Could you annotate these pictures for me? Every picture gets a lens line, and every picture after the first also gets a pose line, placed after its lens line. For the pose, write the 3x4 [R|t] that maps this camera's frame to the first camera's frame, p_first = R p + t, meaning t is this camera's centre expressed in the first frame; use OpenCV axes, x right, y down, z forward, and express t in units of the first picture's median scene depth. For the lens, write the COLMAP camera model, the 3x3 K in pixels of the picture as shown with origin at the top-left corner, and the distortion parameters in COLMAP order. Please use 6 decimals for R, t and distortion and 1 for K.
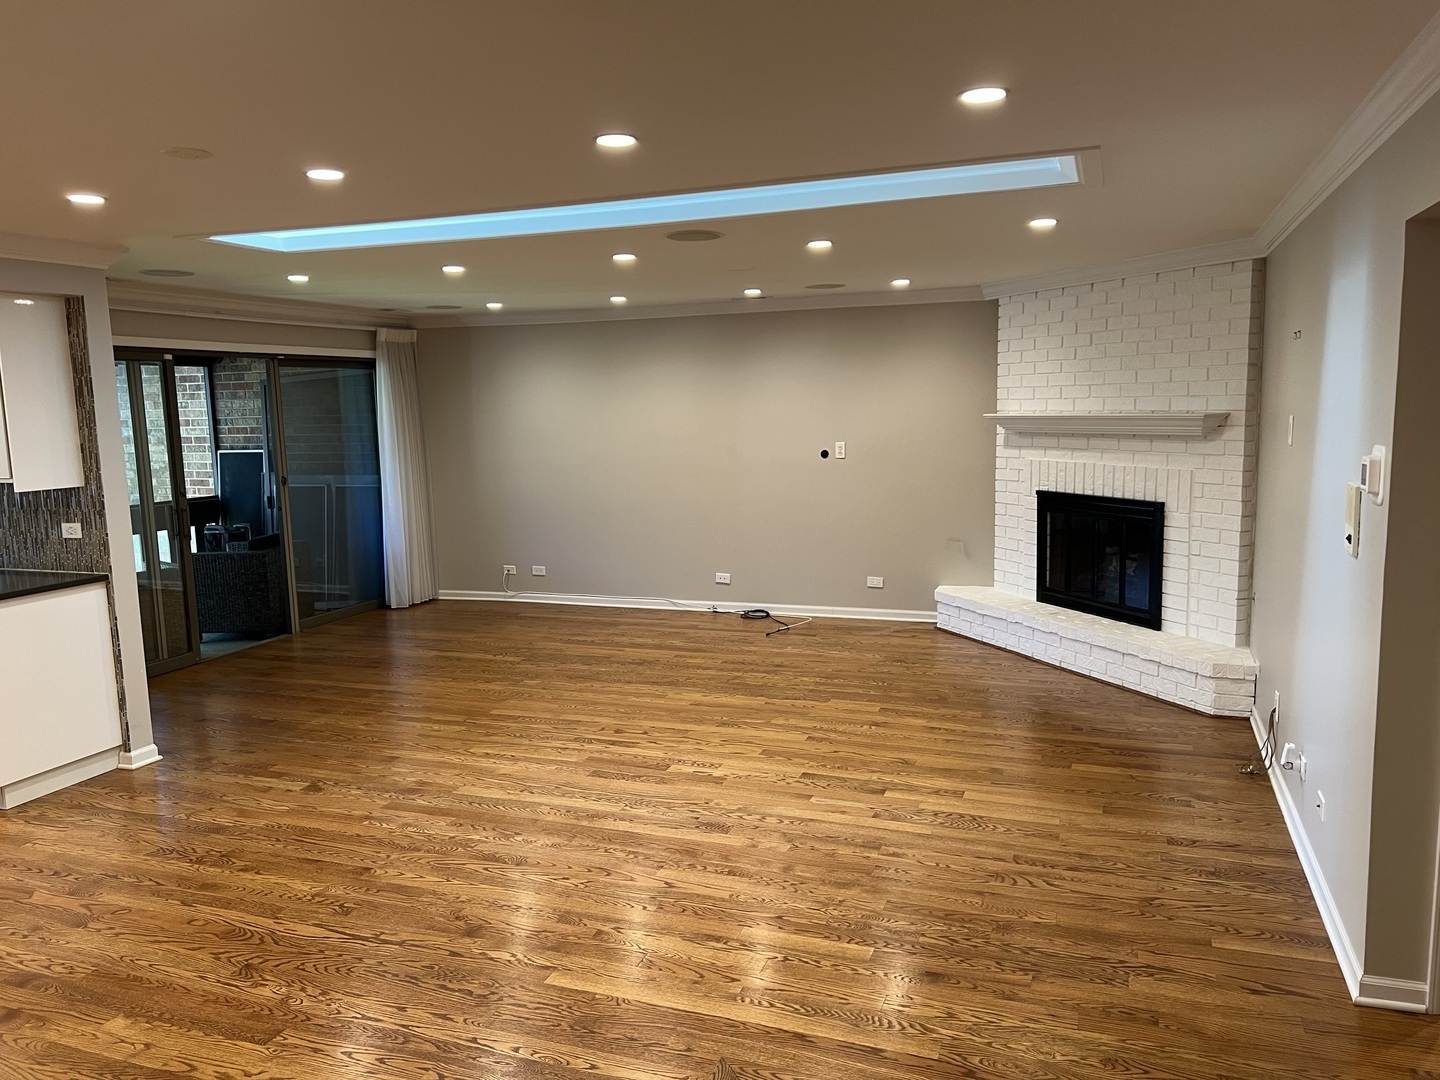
lens RADIAL K [[1084.2, 0, 713.6], [0, 1084.2, 536.9], [0, 0, 1]] dist [0.080279, -0.085562]
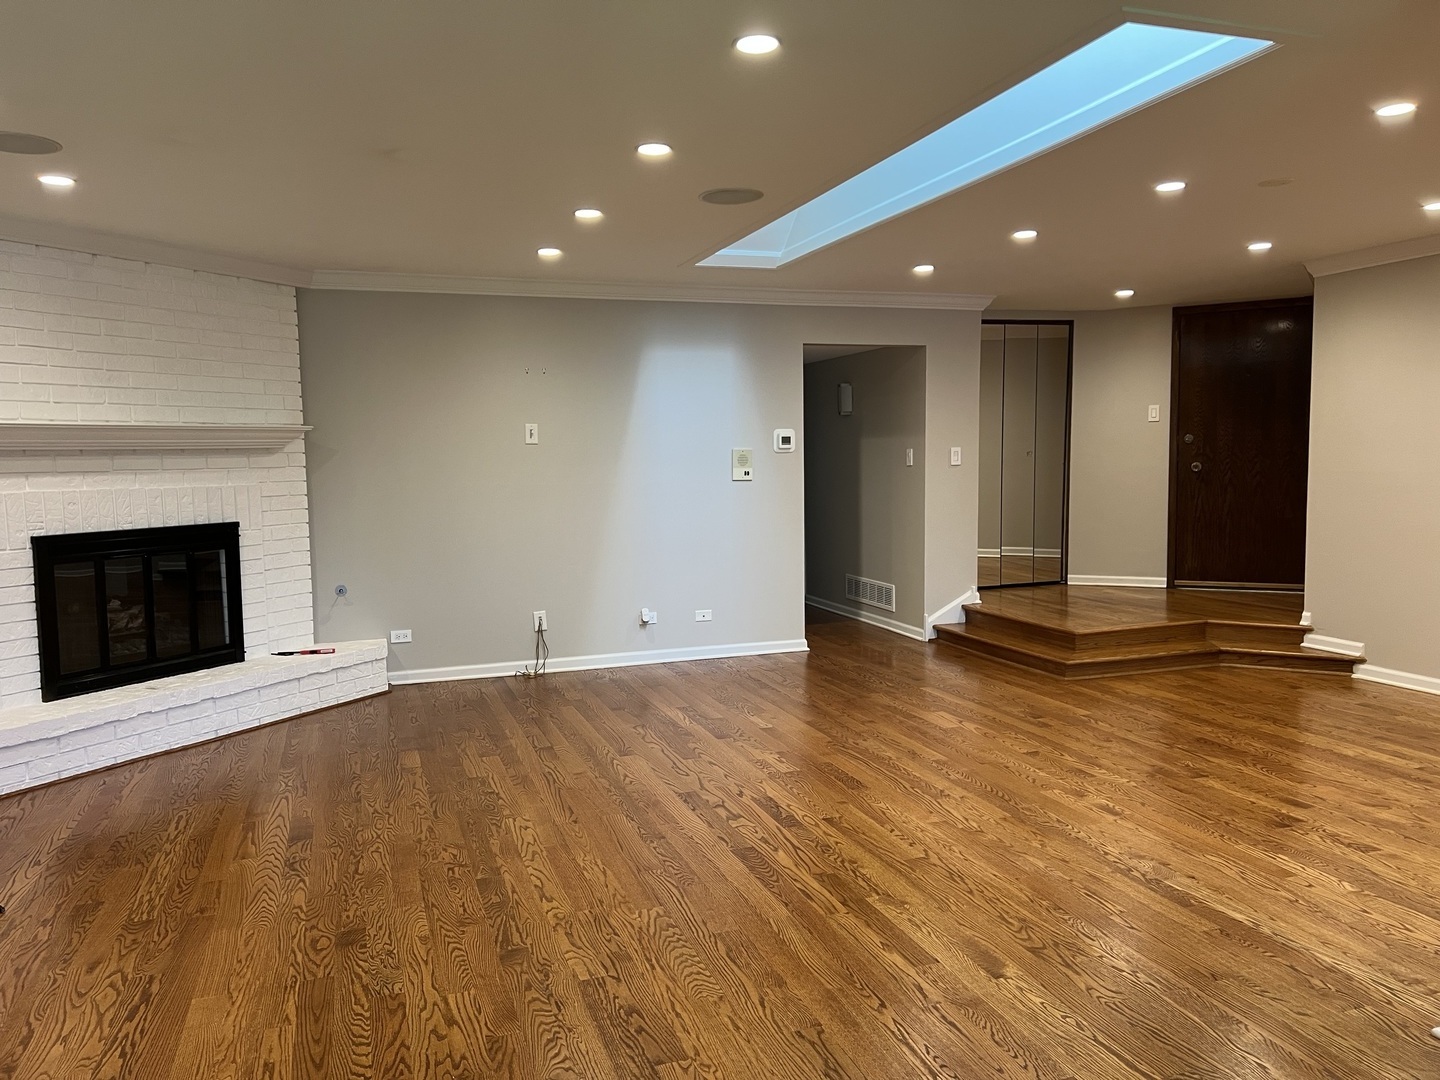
lens RADIAL K [[1084.2, 0, 734.9], [0, 1084.2, 531.1], [0, 0, 1]] dist [0.080279, -0.085562]
pose [[-0.643346, -0.022550, 0.765244, -0.567939], [0.128815, 0.982127, 0.137237, -0.095984], [-0.754661, 0.186866, -0.628942, 1.261694]]
